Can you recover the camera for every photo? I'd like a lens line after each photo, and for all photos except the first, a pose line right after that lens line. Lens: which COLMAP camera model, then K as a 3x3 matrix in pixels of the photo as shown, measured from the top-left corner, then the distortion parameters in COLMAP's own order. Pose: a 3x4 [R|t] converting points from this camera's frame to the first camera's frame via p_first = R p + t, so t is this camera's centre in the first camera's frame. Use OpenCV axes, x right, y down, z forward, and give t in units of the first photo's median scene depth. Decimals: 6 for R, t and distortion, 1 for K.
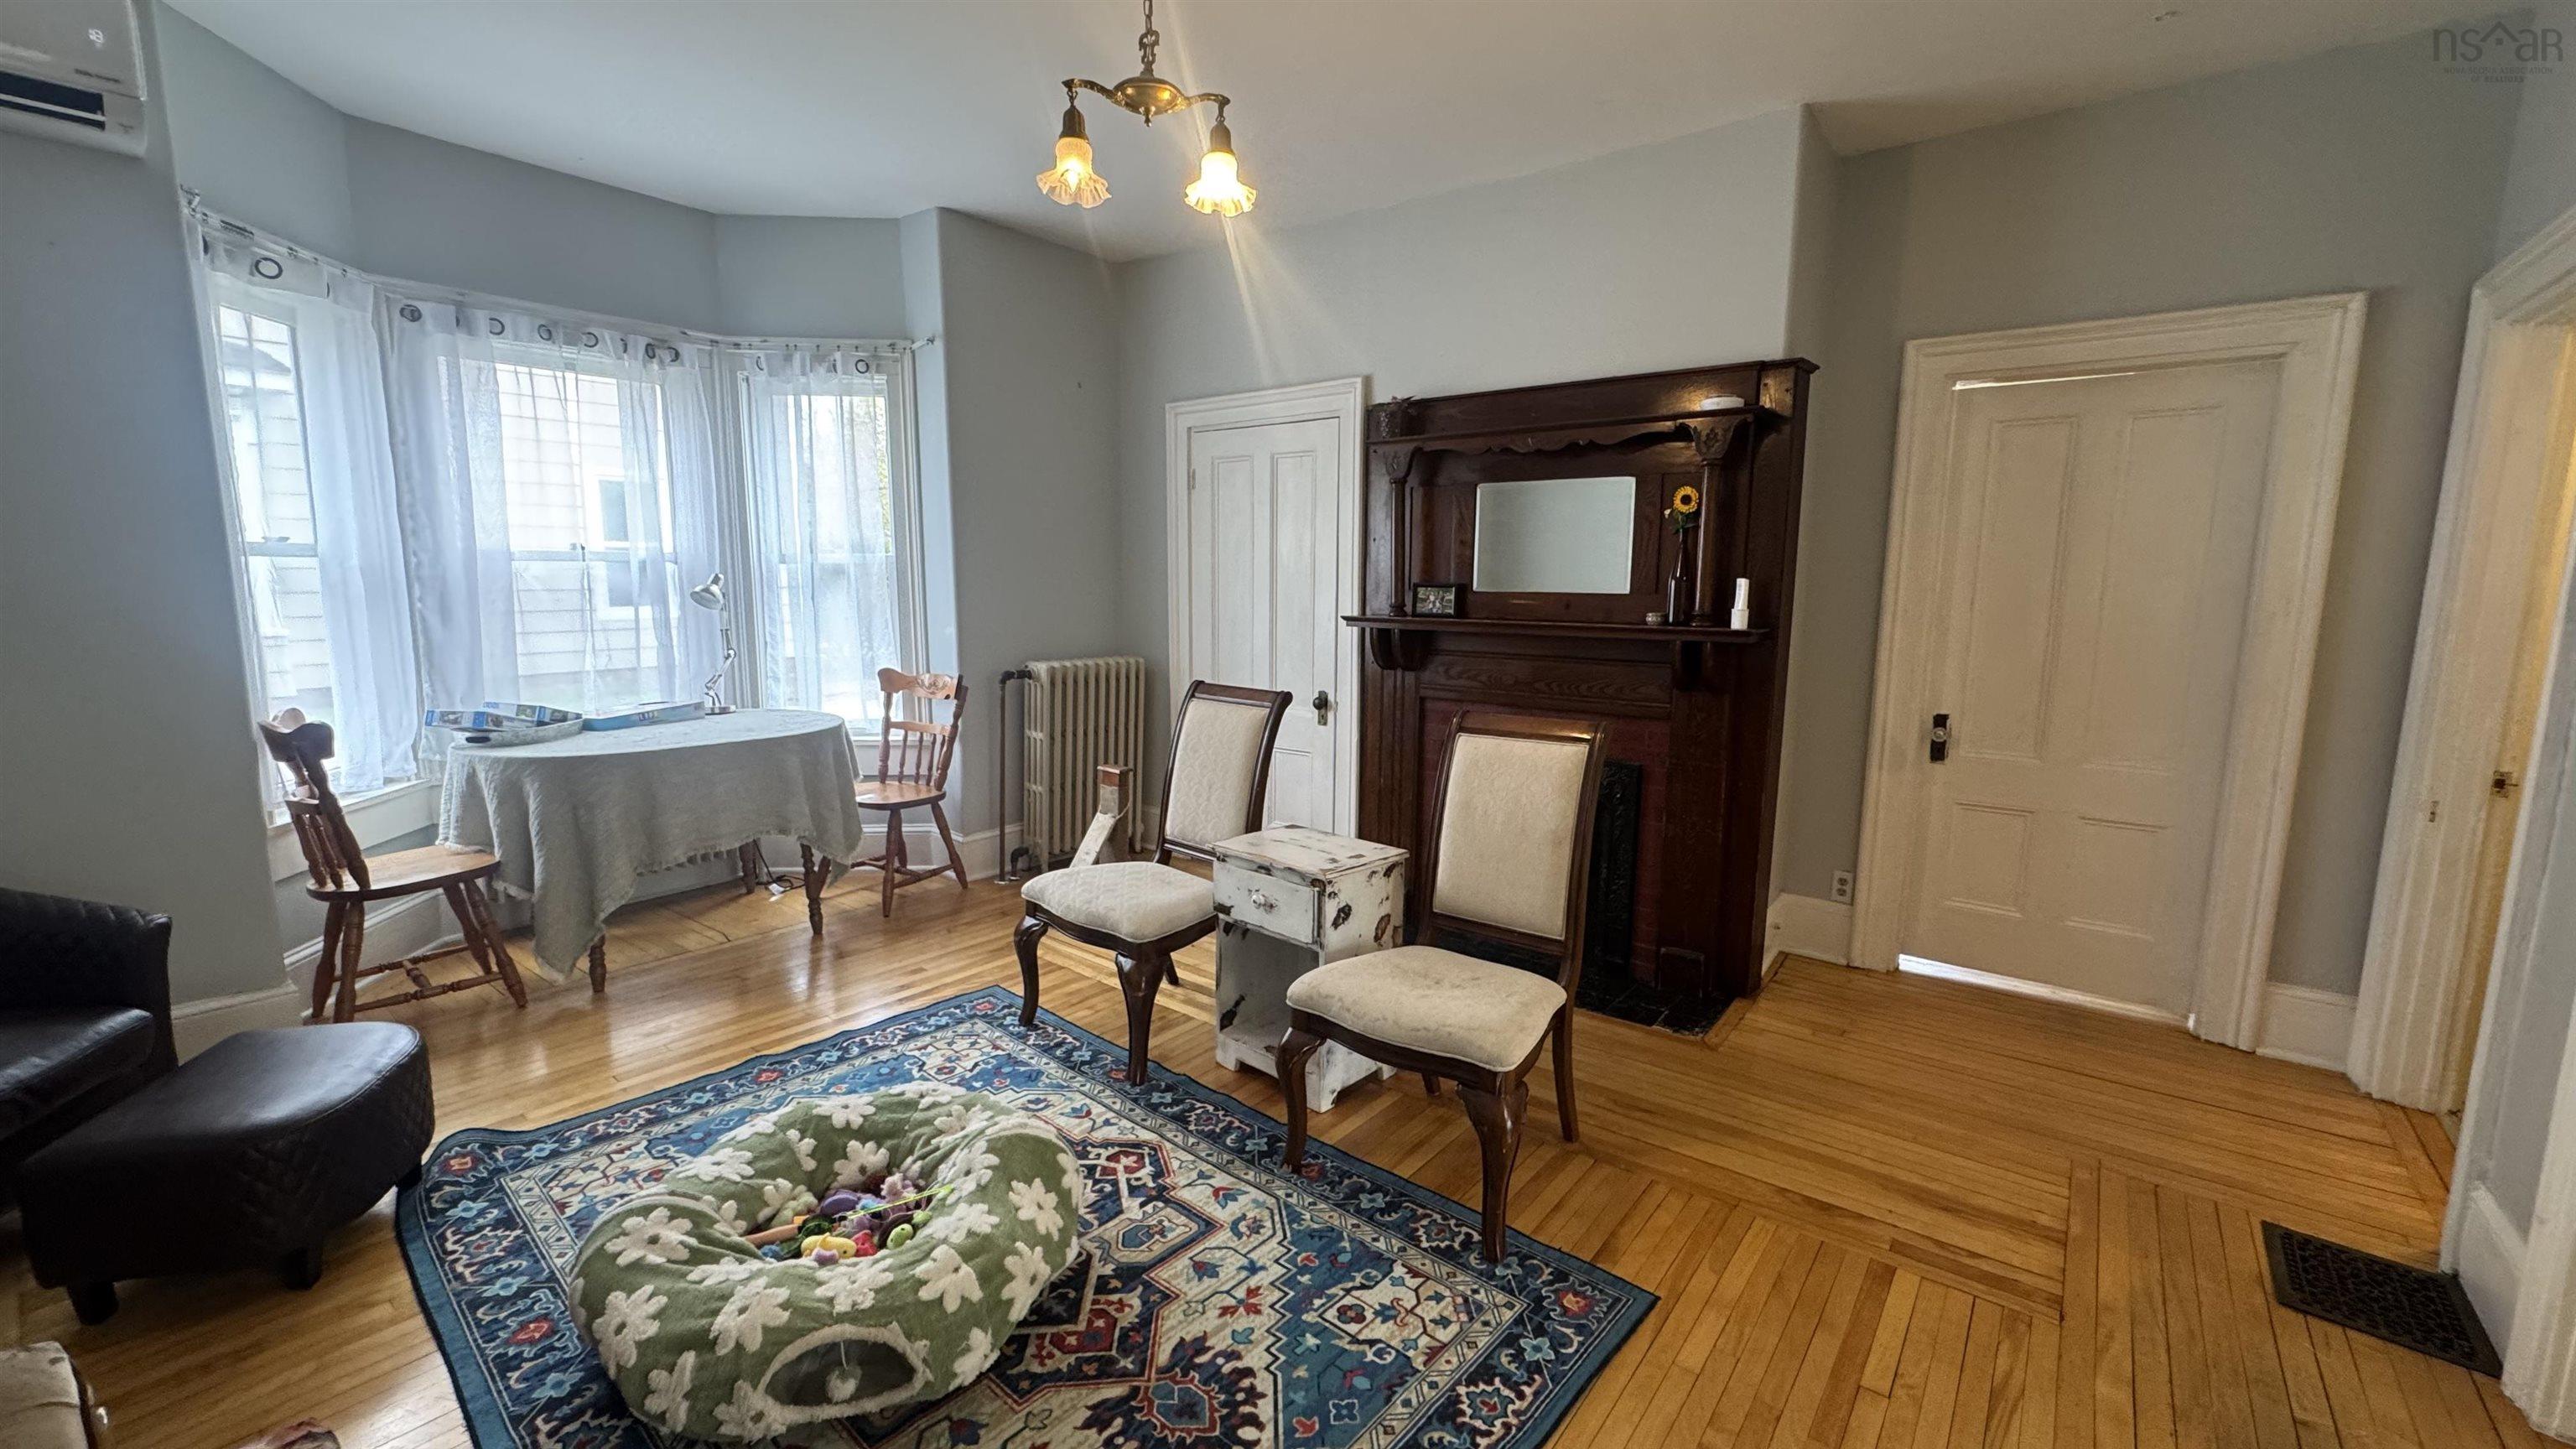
lens RADIAL K [[1017.7, 0, 1288.7], [0, 1017.7, 722.3], [0, 0, 1]] dist [-0.010172, 0.000235]
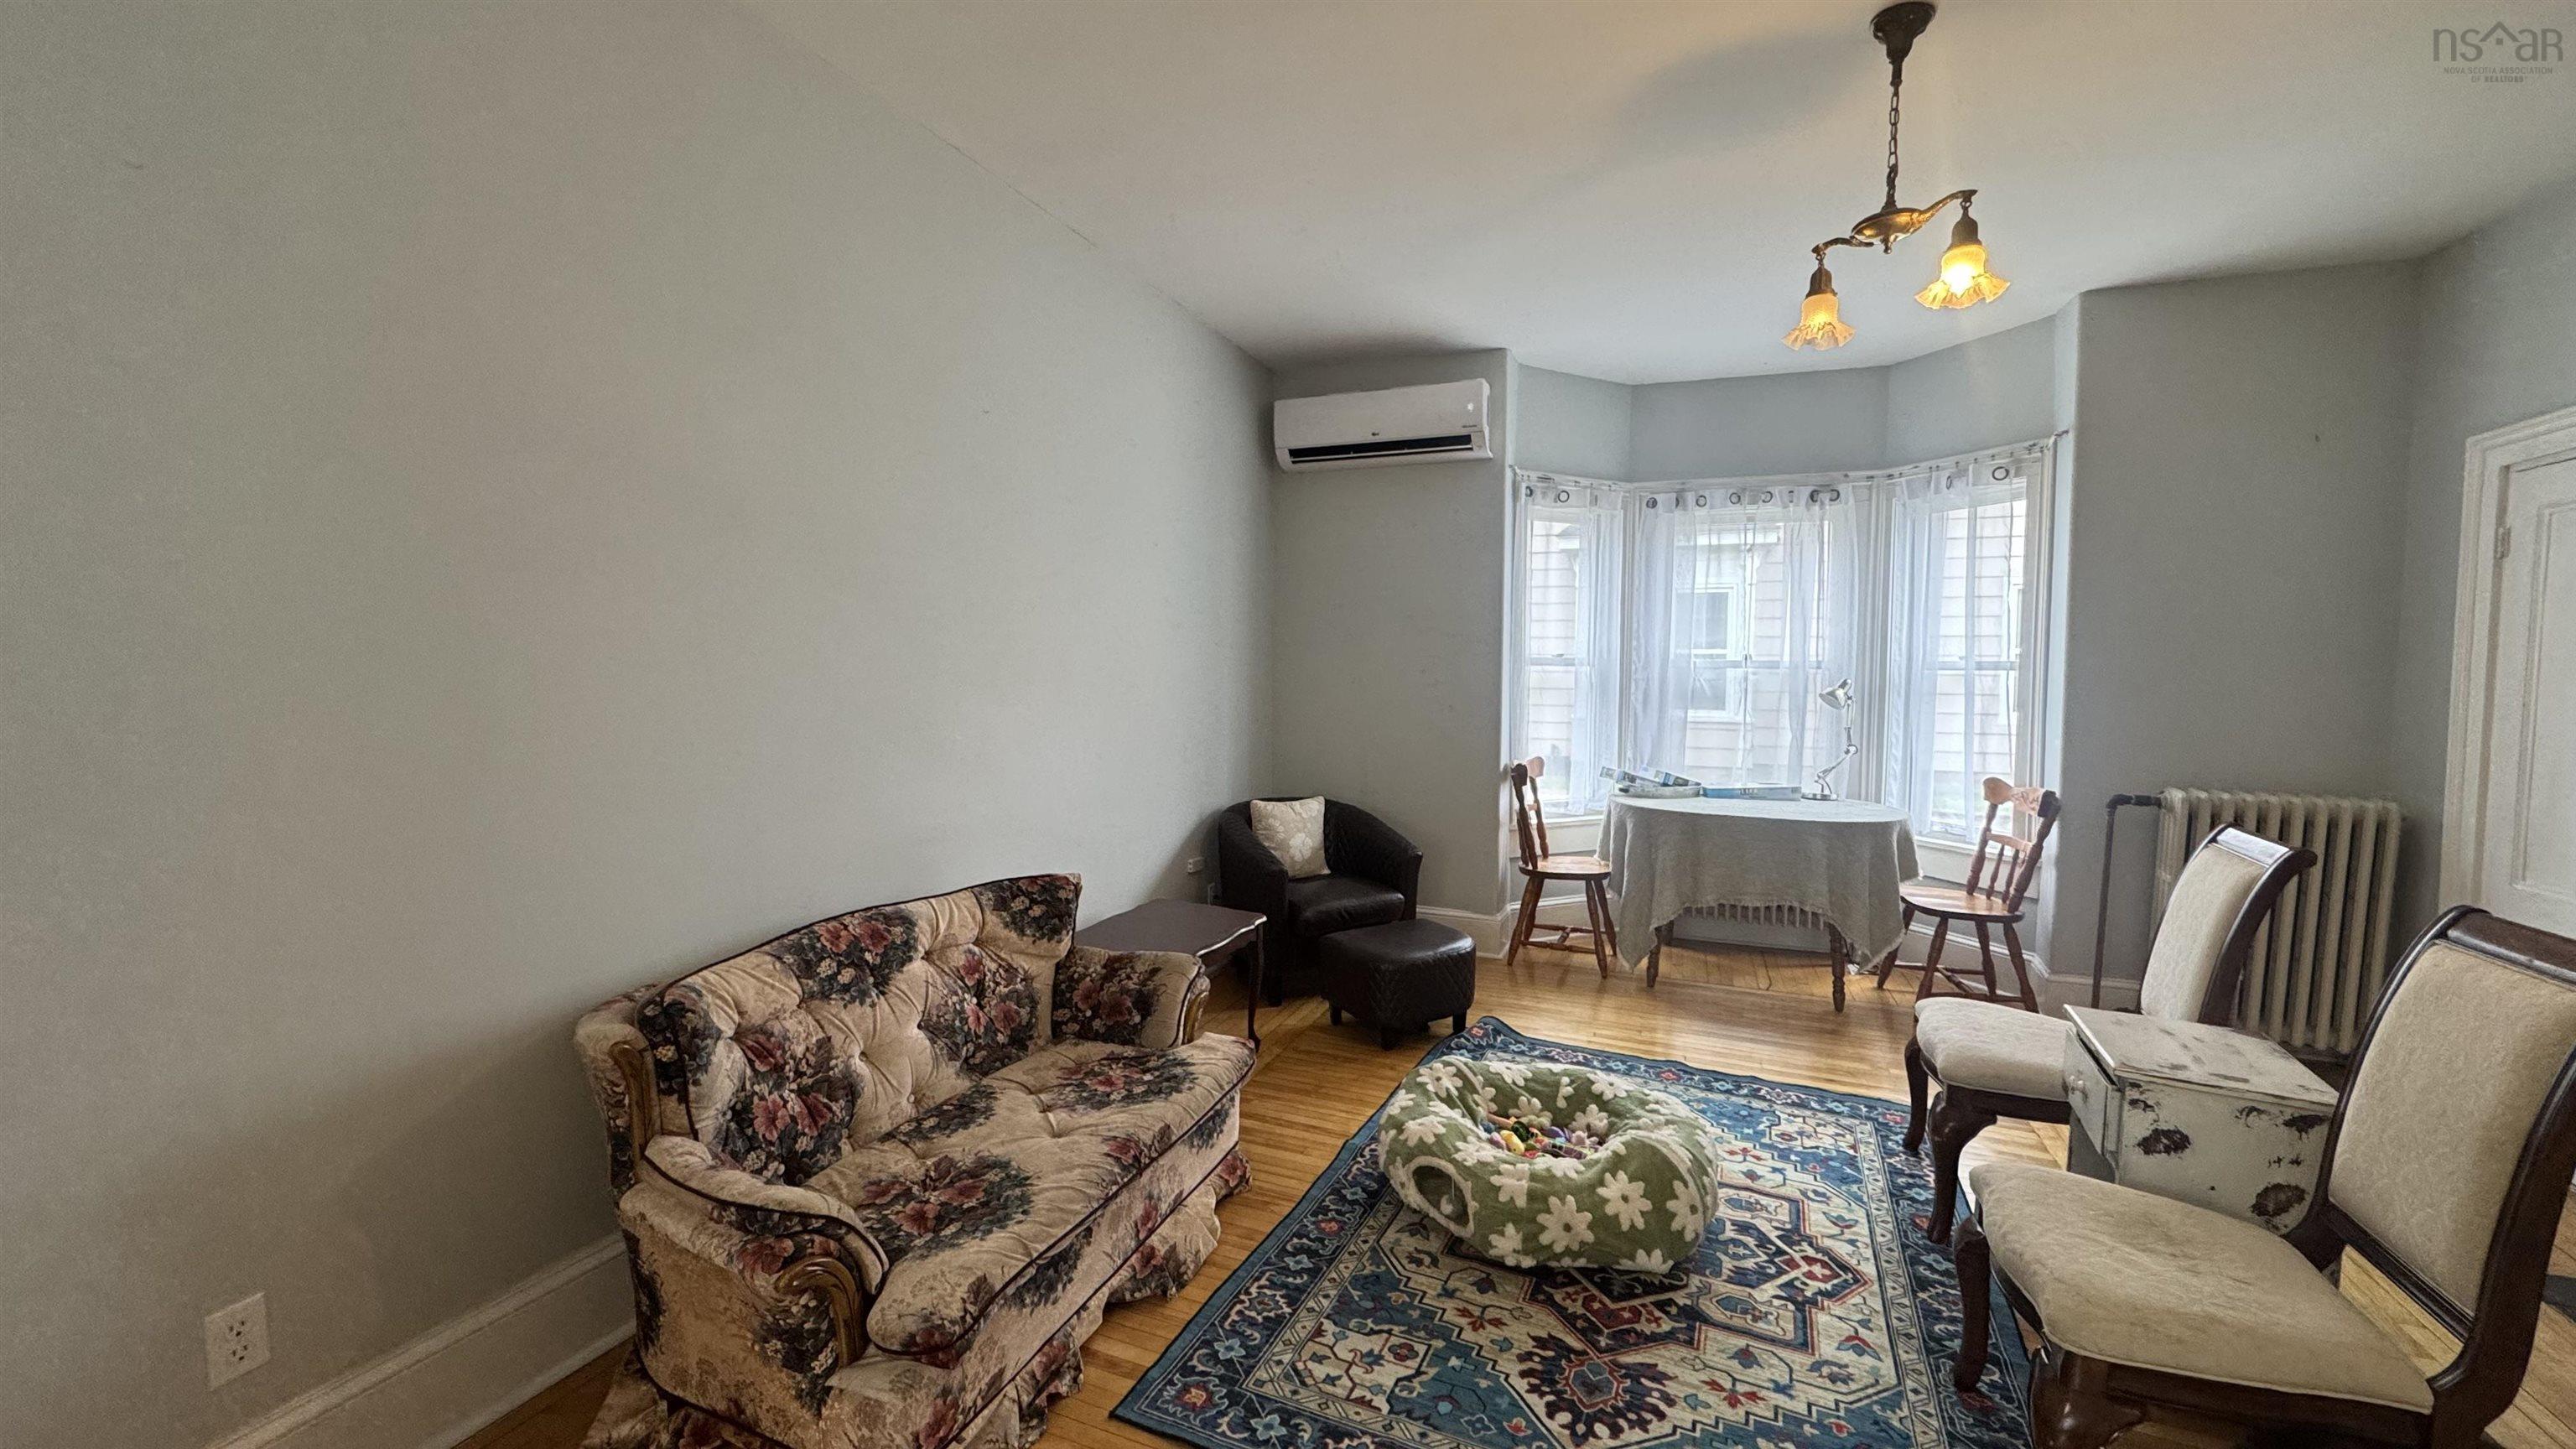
lens RADIAL K [[1017.7, 0, 1291.3], [0, 1017.7, 725.3], [0, 0, 1]] dist [-0.010172, 0.000235]
pose [[0.280062, 0.049527, -0.958703, 0.597077], [-0.145008, 0.989392, 0.008752, -0.024699], [0.948967, 0.136568, 0.284273, 0.158497]]
